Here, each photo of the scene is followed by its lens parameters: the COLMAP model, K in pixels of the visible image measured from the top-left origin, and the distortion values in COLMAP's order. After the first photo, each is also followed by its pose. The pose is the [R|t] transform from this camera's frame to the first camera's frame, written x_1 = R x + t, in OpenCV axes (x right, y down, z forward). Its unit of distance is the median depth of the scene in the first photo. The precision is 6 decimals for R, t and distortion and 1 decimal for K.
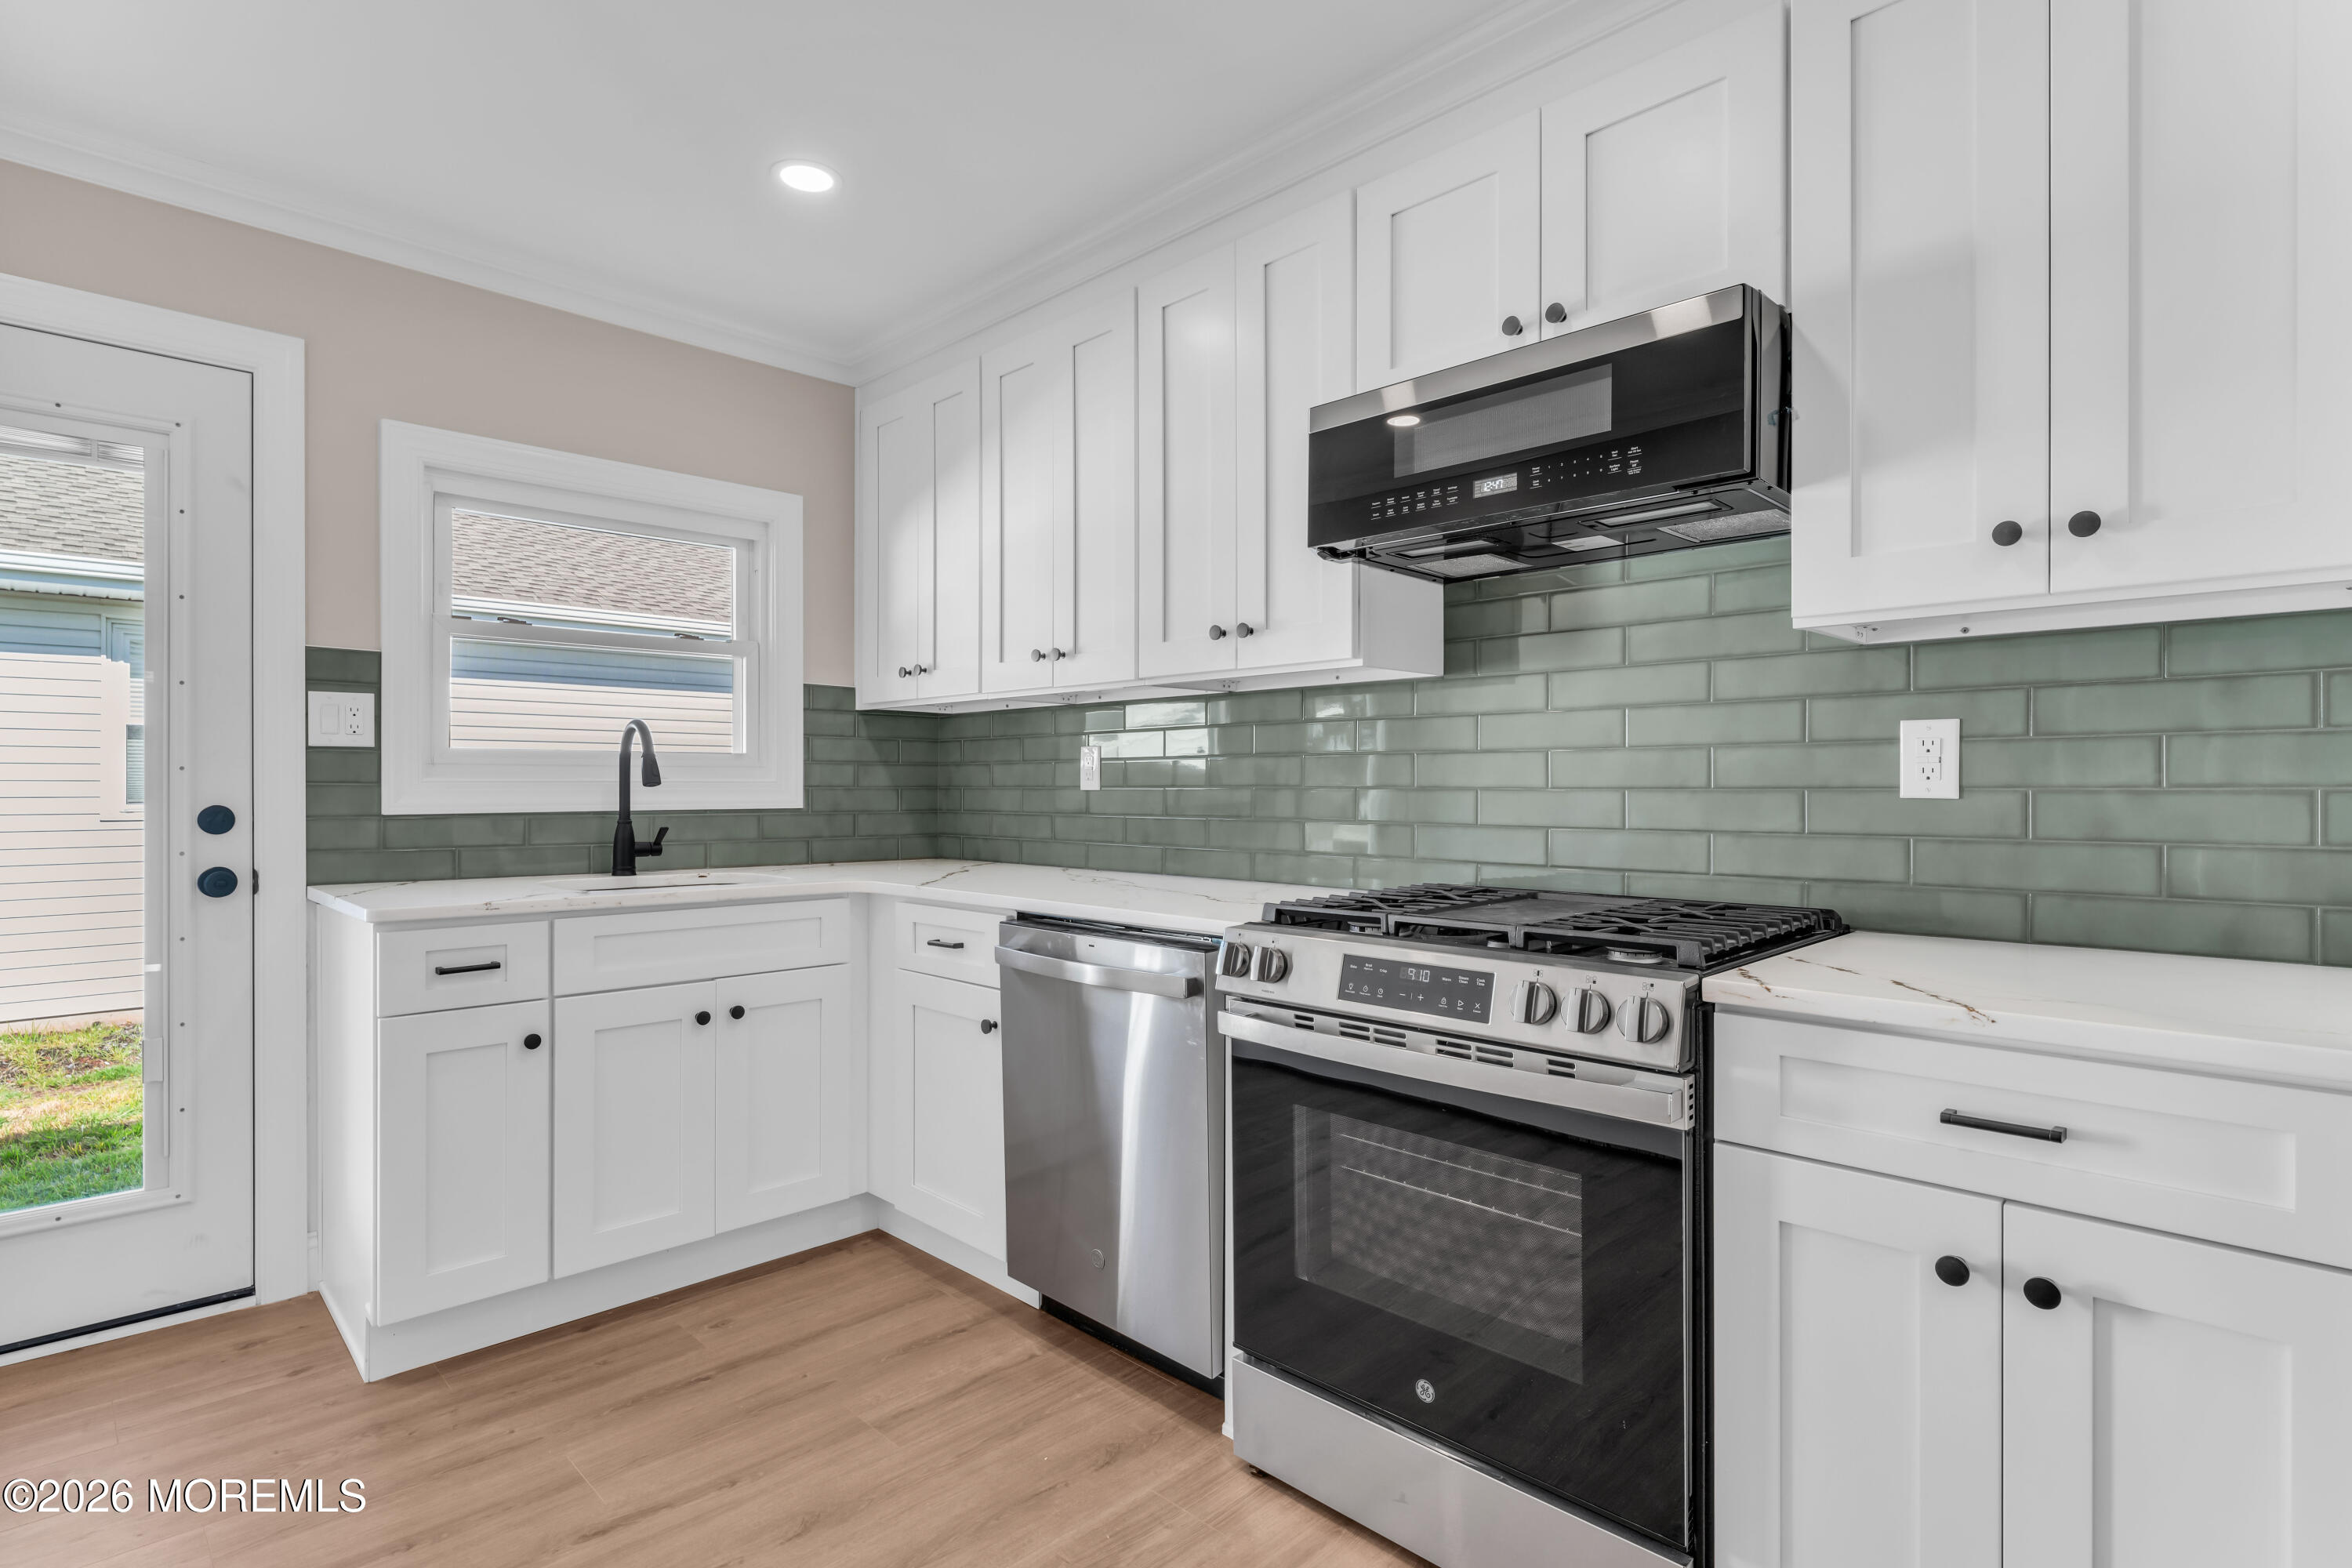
lens RADIAL K [[1161.9, 0, 1174.3], [0, 1161.9, 788.6], [0, 0, 1]] dist [0.000854, -0.000113]
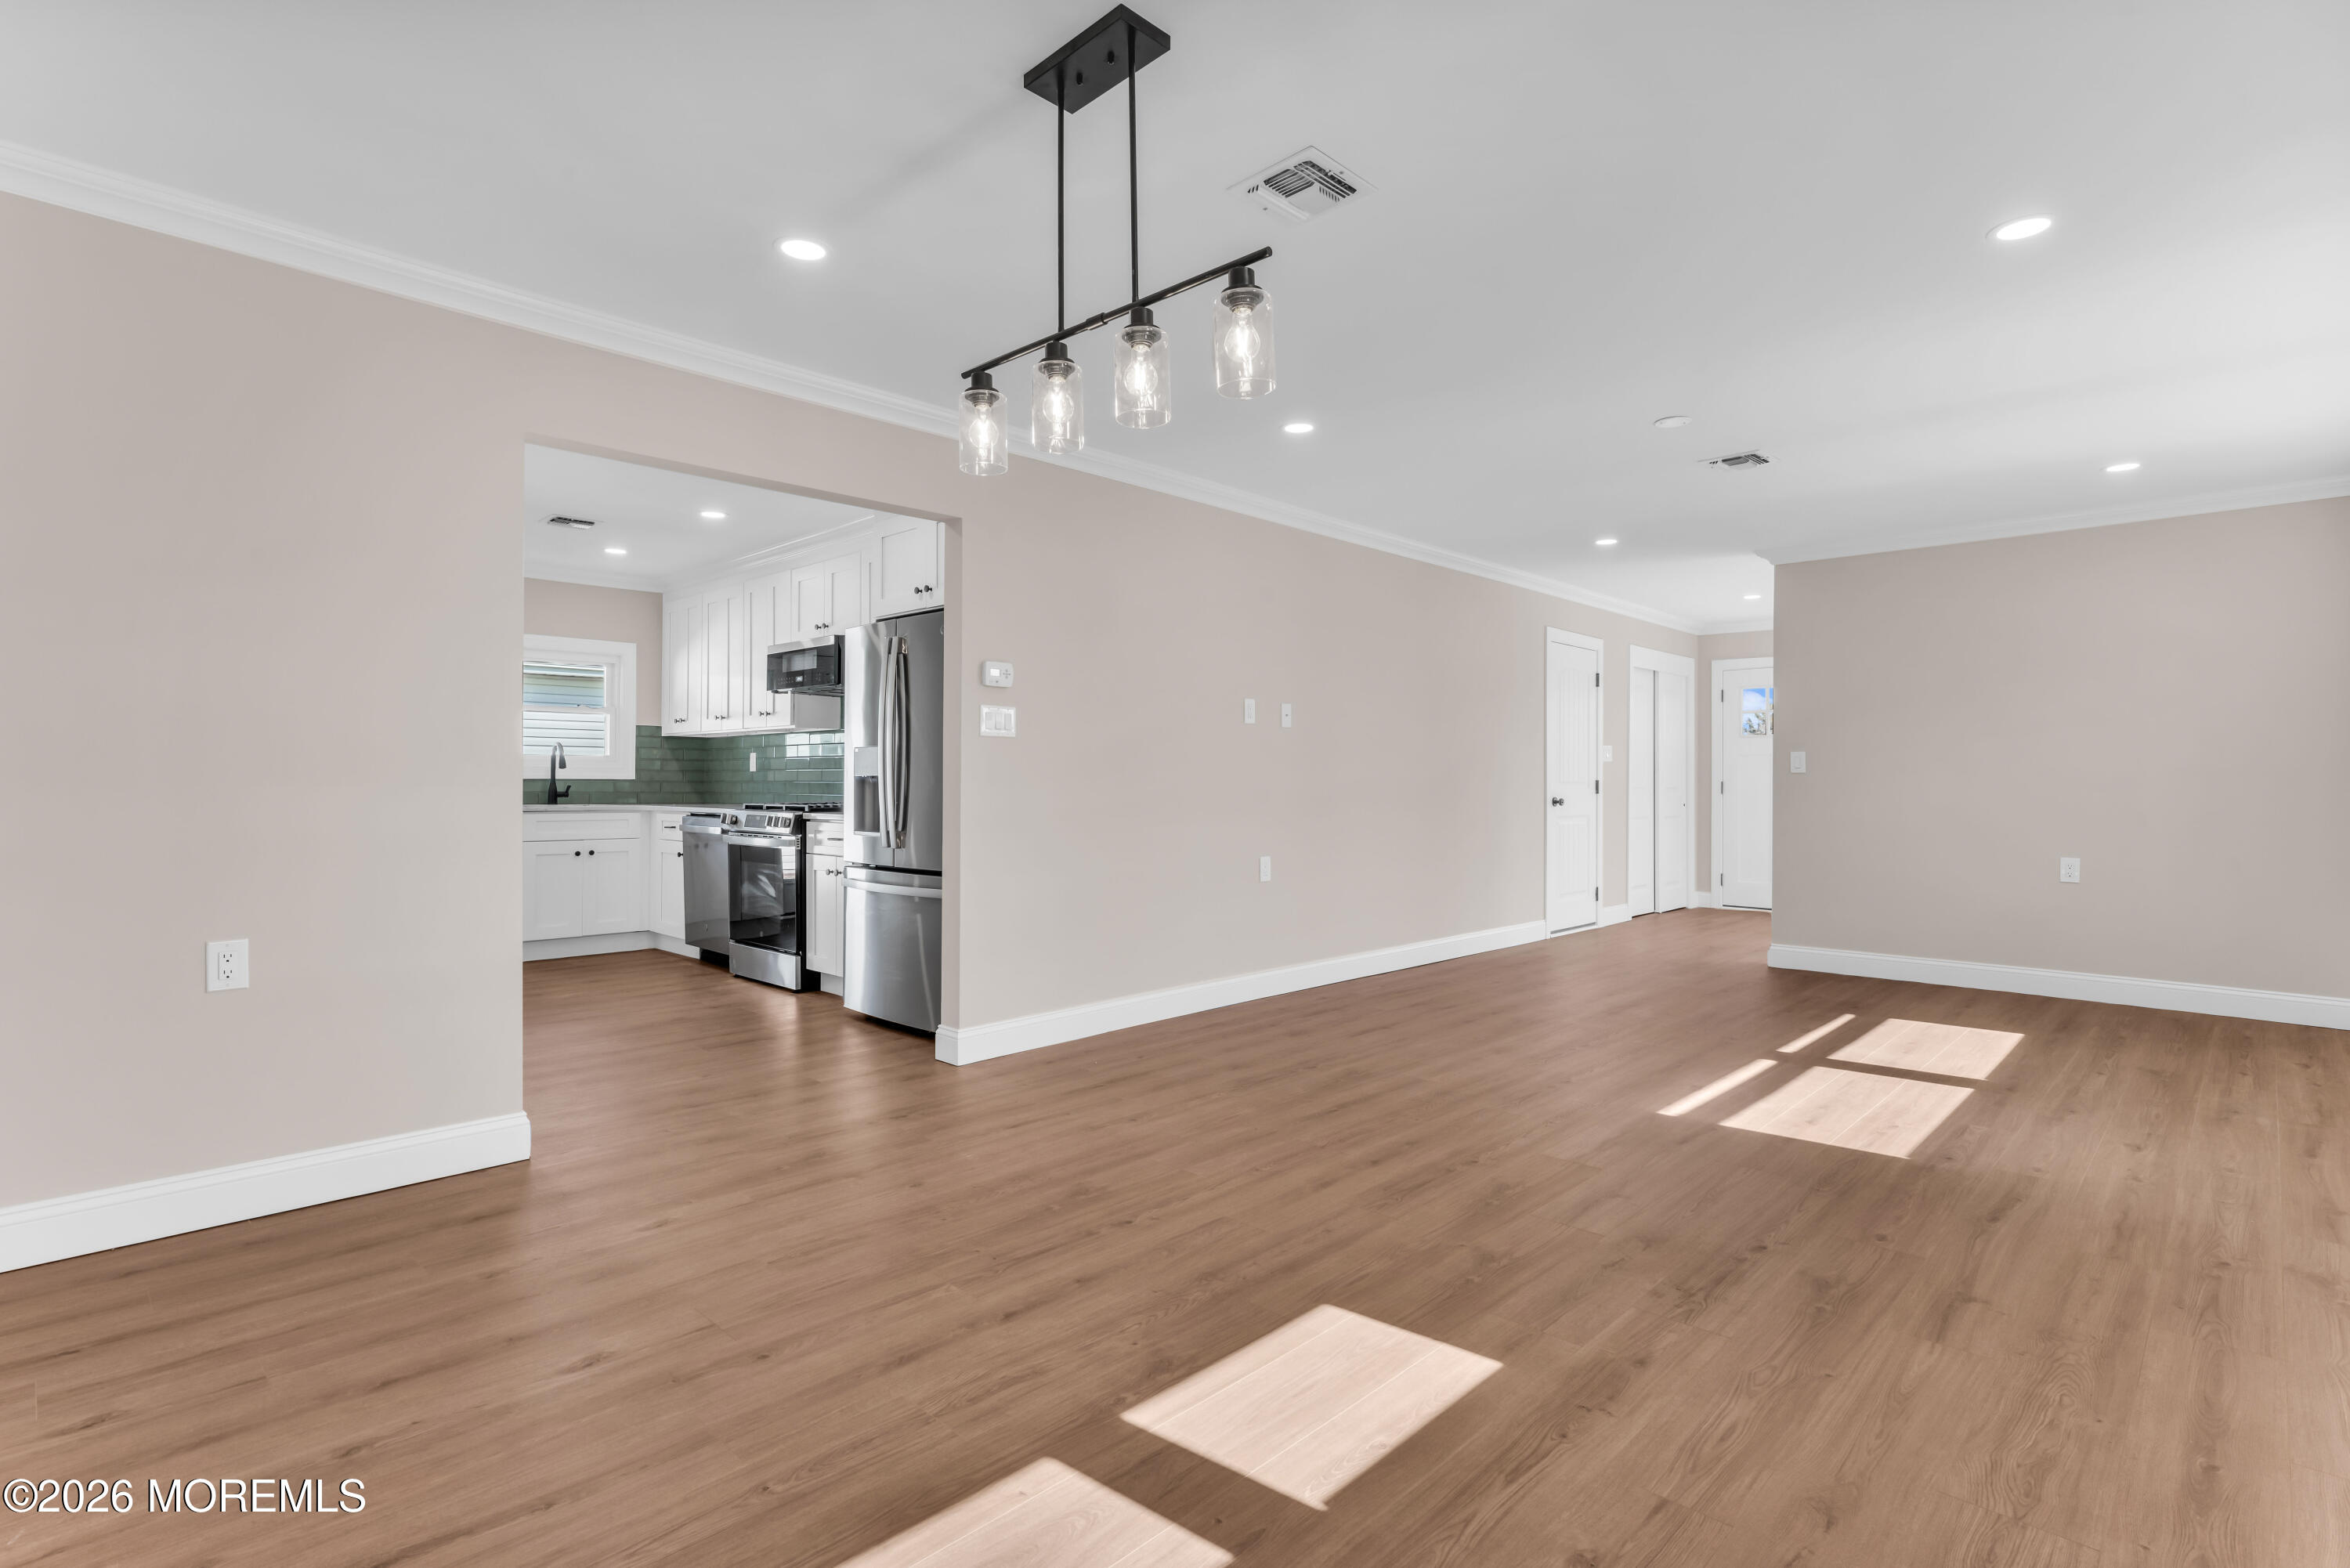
lens RADIAL K [[1121.6, 0, 1178.5], [0, 1121.6, 772.3], [0, 0, 1]] dist [-0.003315, -0.000474]
pose [[0.999700, 0.002537, 0.024356, 0.922257], [-0.002252, 0.999929, -0.011716, 0.034657], [-0.024384, 0.011657, 0.999635, -1.633144]]
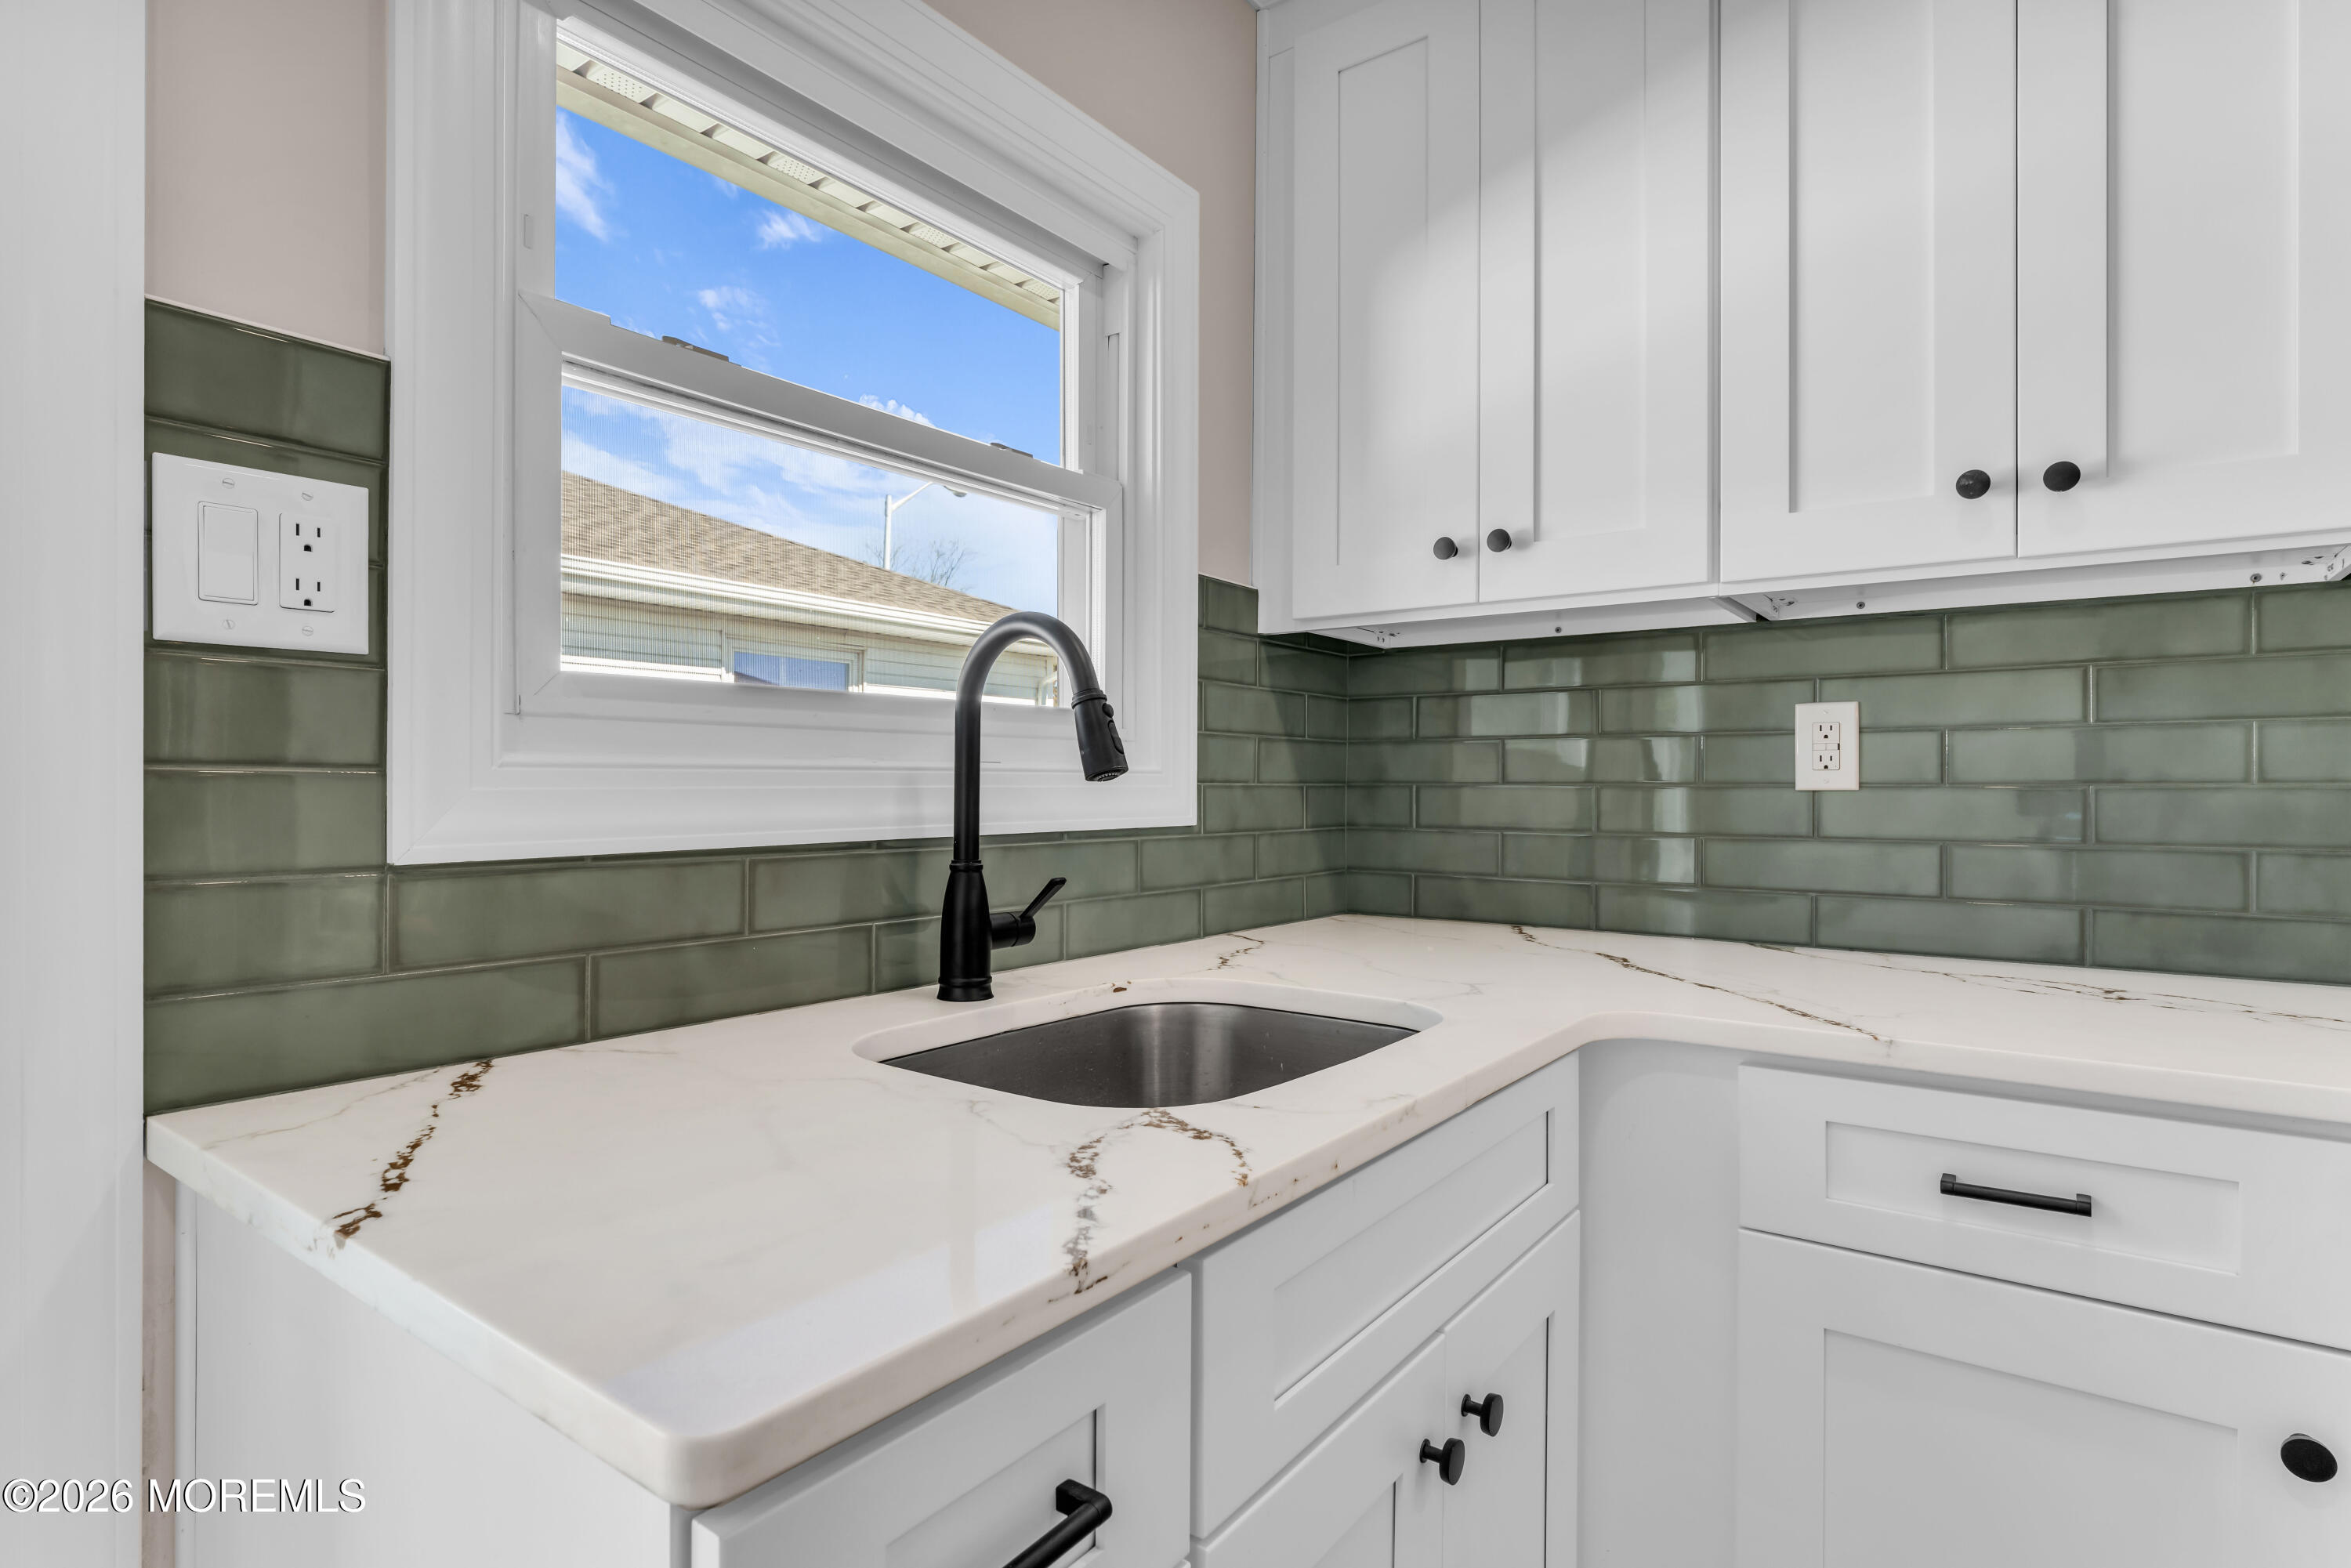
lens RADIAL K [[1186.9, 0, 1177.1], [0, 1186.9, 782.0], [0, 0, 1]] dist [-0.000313, -0.000233]
pose [[0.988374, 0.002564, 0.152021, -0.533808], [-0.002239, 0.999995, -0.002309, -0.000526], [-0.152026, 0.001942, 0.988375, 0.663323]]
